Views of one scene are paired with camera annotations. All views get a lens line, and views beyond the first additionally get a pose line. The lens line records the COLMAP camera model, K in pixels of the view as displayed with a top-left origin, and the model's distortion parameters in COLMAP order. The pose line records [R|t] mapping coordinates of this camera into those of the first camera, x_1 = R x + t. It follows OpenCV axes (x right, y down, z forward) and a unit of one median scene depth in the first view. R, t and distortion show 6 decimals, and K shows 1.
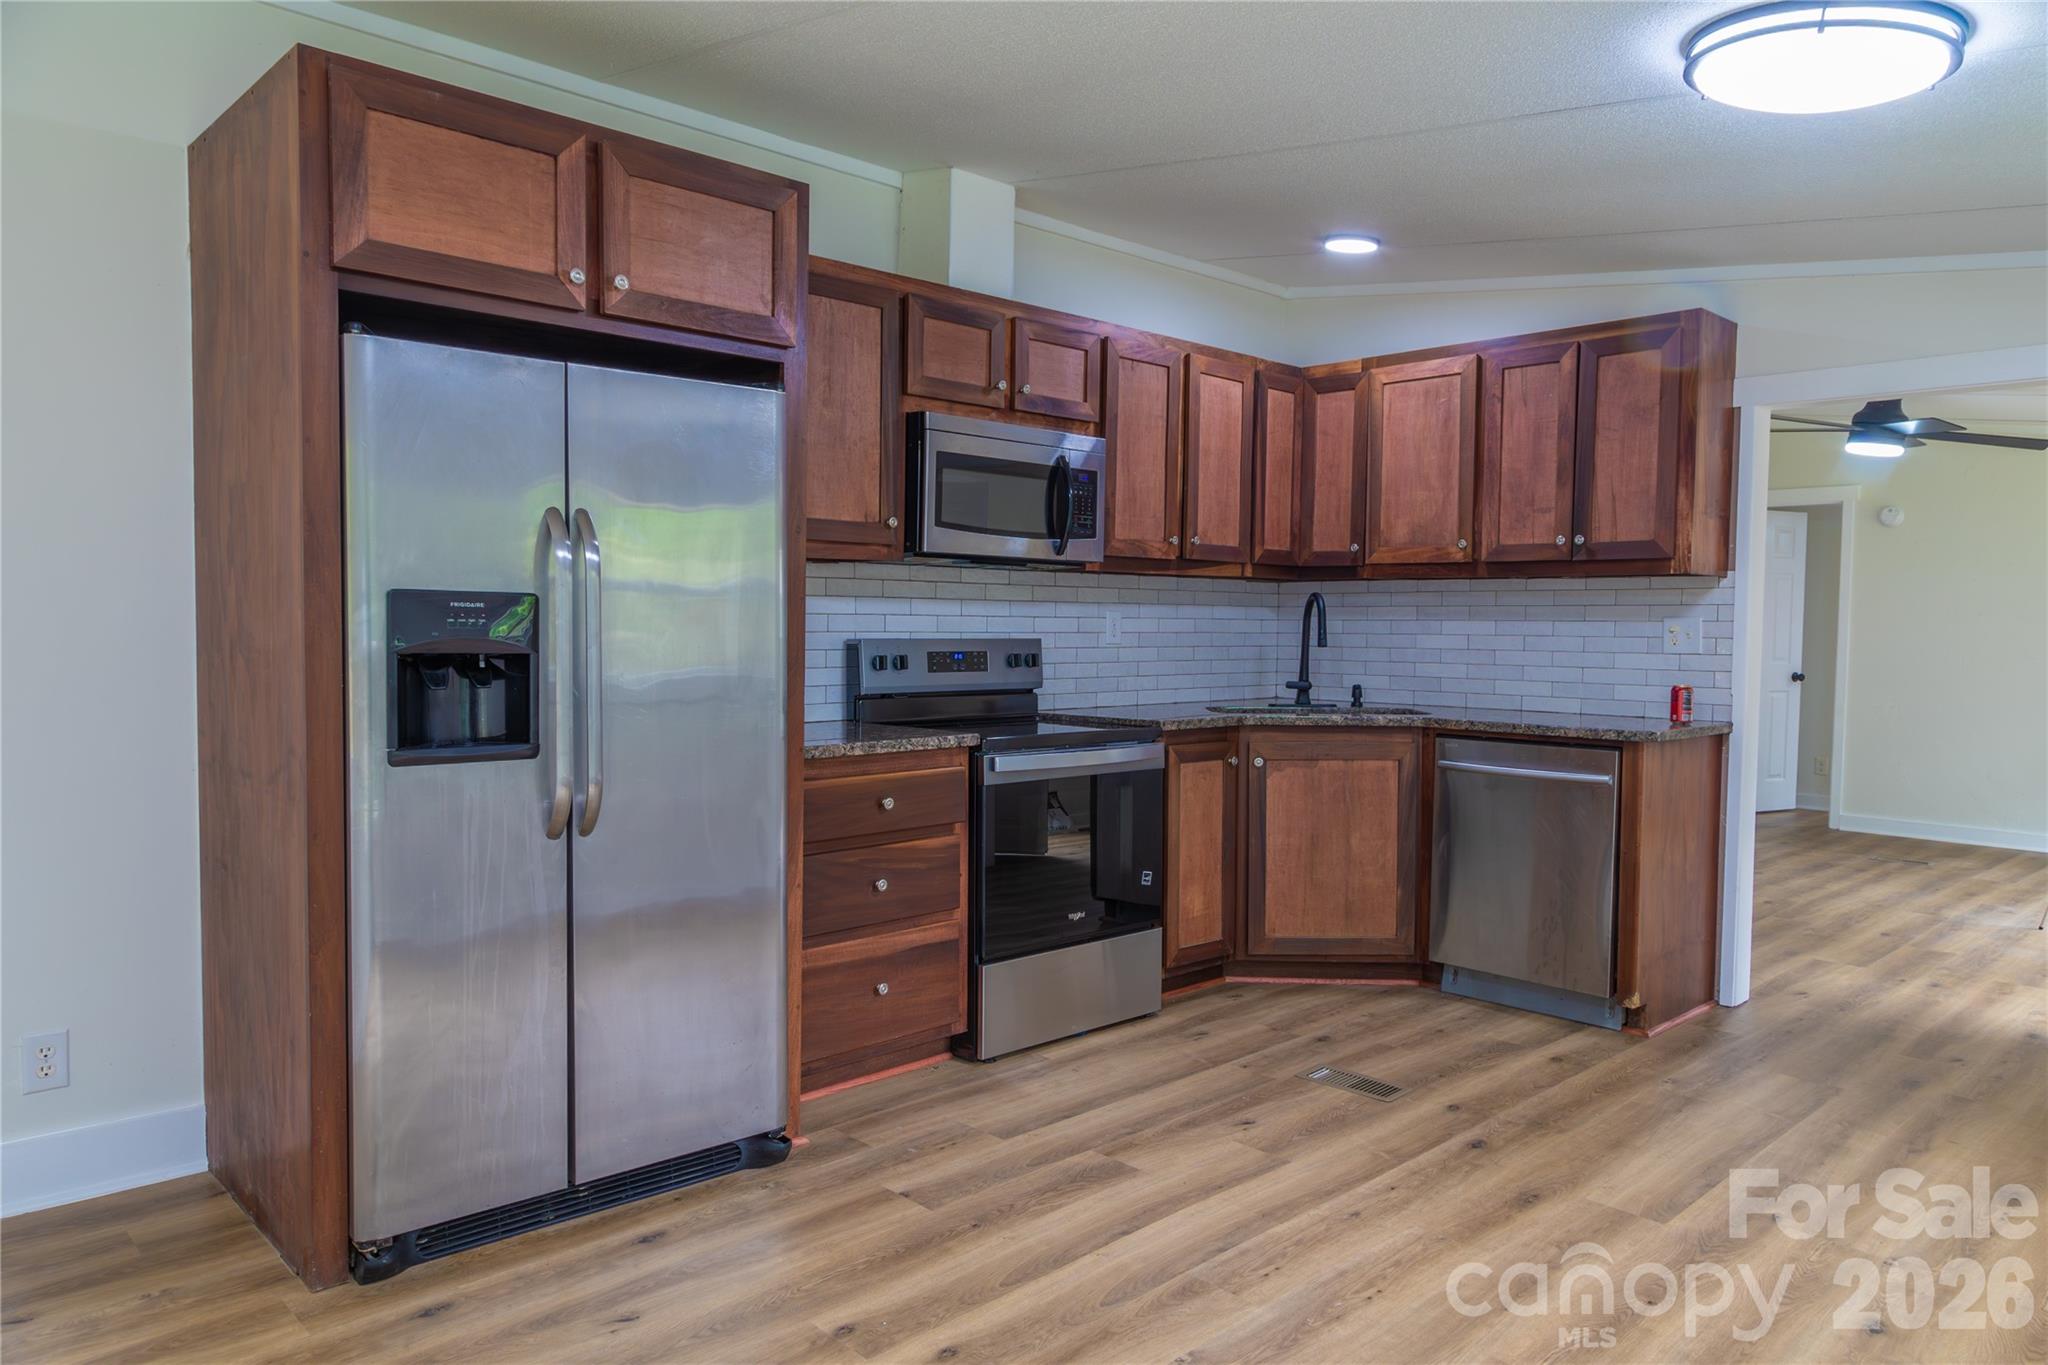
lens RADIAL K [[1363.8, 0, 1014.2], [0, 1363.8, 692.0], [0, 0, 1]] dist [0.012944, 0.000209]
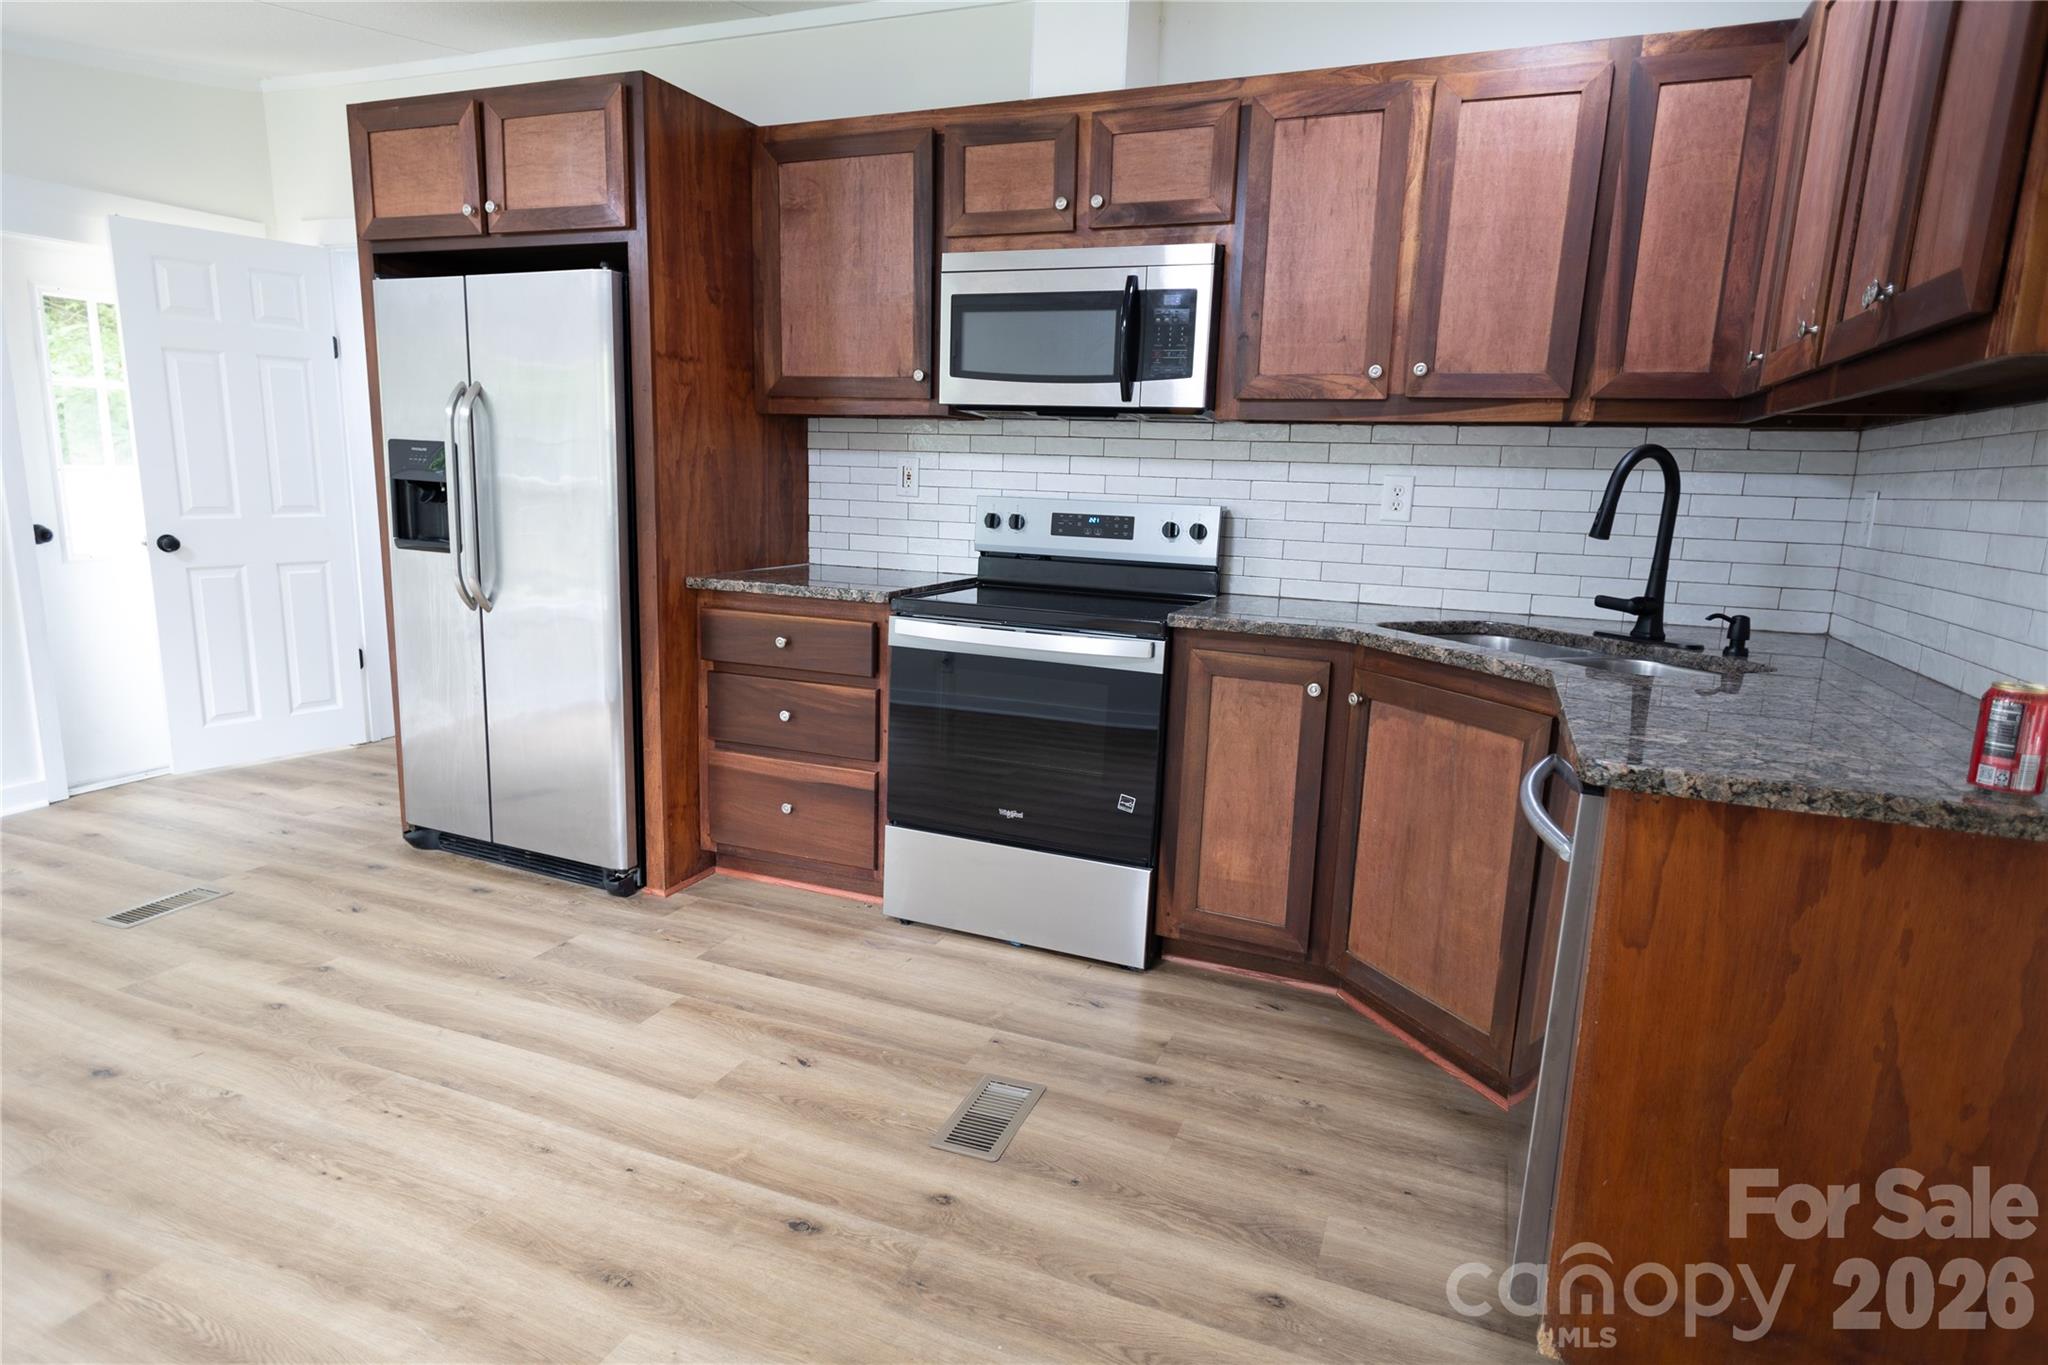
lens RADIAL K [[1140.1, 0, 1012.3], [0, 1140.1, 681.5], [0, 0, 1]] dist [0.023509, -0.006912]
pose [[0.401492, 0.169090, -0.900118, 0.746656], [-0.076741, 0.985564, 0.150912, -0.035702], [0.912642, 0.008486, 0.408672, 0.739889]]
